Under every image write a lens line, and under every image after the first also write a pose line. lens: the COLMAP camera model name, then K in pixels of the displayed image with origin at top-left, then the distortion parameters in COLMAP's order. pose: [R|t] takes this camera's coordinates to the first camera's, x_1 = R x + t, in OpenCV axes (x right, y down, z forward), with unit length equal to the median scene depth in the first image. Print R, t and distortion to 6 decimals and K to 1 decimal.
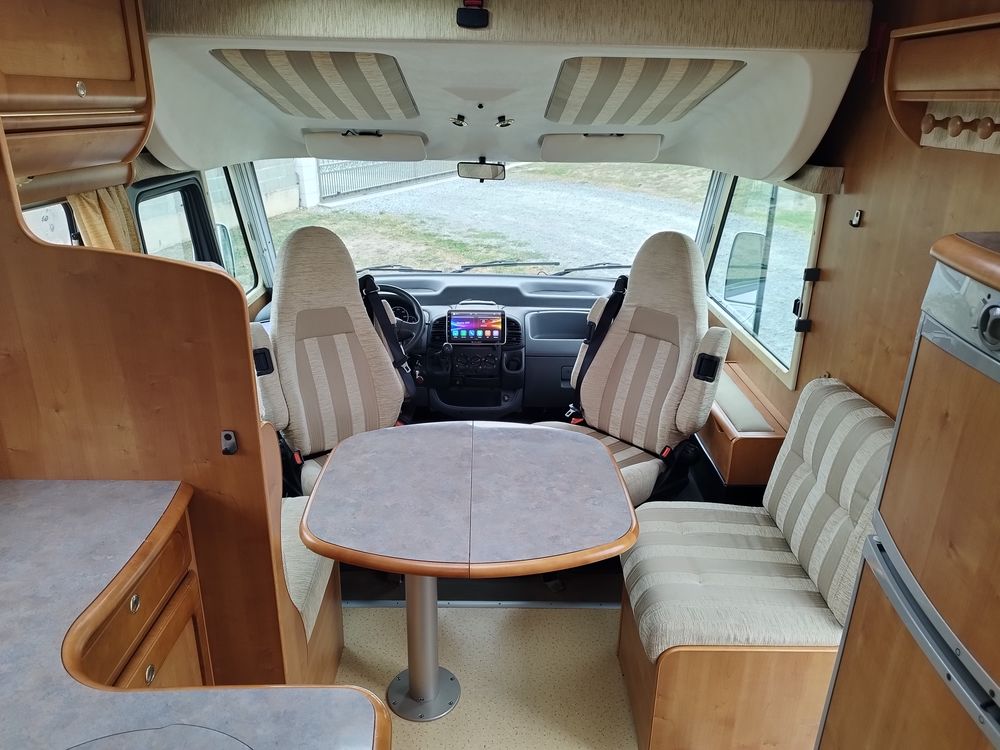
lens RADIAL K [[721.2, 0, 500.0], [0, 721.2, 375.0], [0, 0, 1]] dist [0.029442, -0.024649]
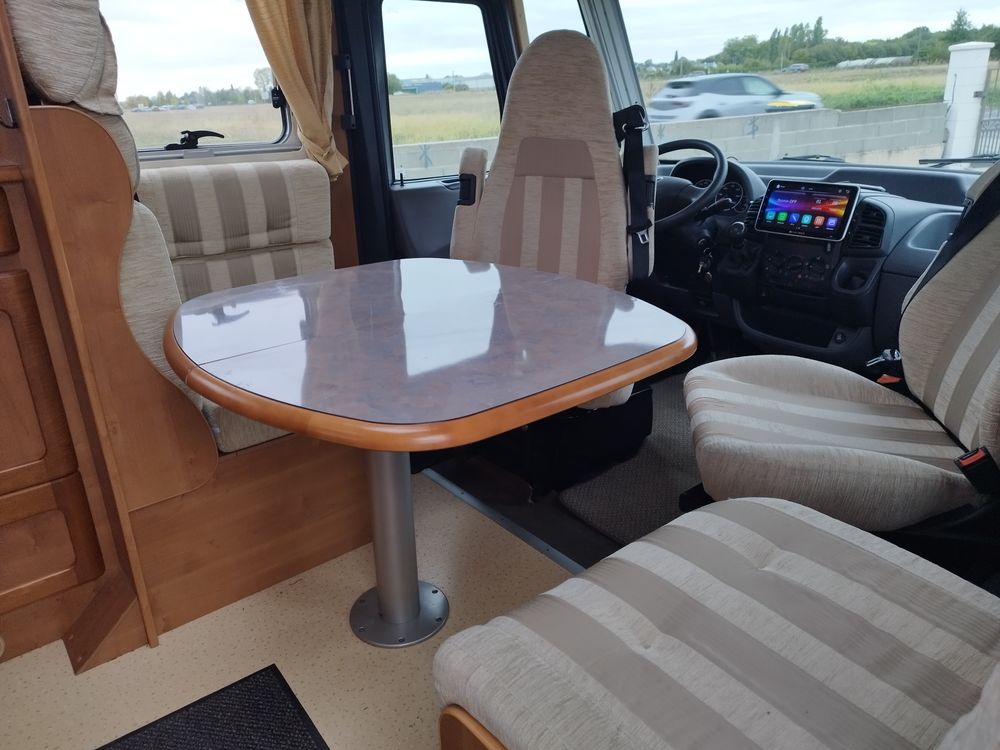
lens RADIAL K [[724.2, 0, 501.1], [0, 724.2, 376.6], [0, 0, 1]] dist [0.035024, -0.031047]
pose [[0.637271, 0.255869, -0.726923, 0.403625], [-0.244612, 0.961653, 0.124048, 0.081528], [0.730788, 0.098761, 0.675422, 0.520611]]
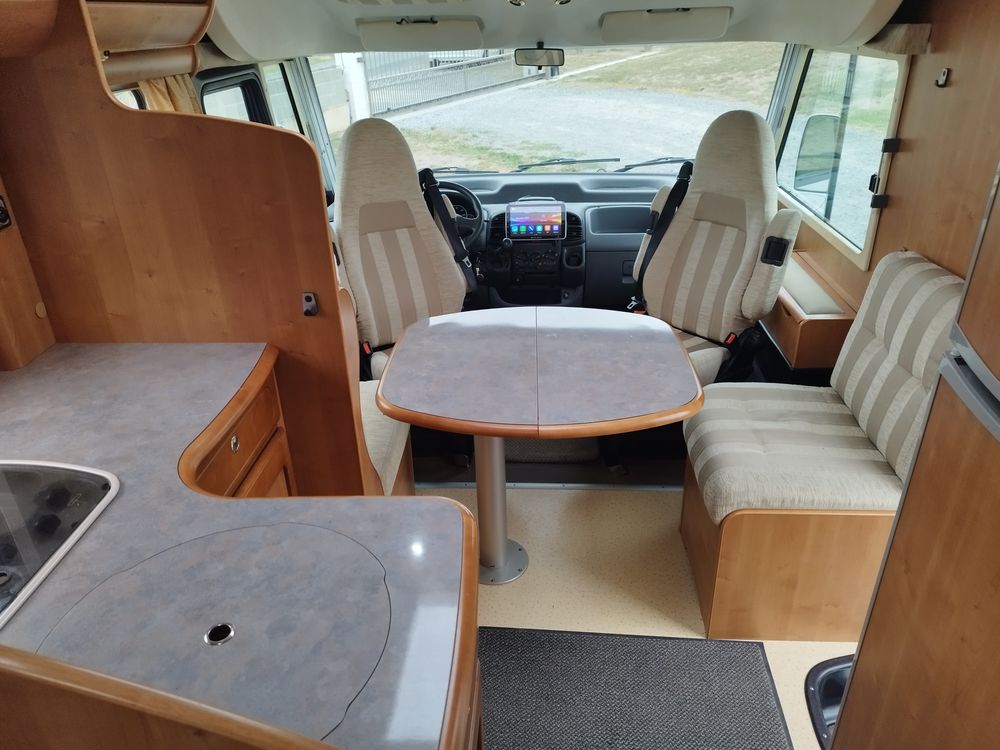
lens RADIAL K [[724.2, 0, 501.1], [0, 724.2, 376.6], [0, 0, 1]] dist [0.035024, -0.031047]
pose [[0.997177, -0.010016, -0.074421, -0.011768], [0.017741, 0.994432, 0.103875, 0.054055], [0.072966, -0.104902, 0.991802, -0.019802]]
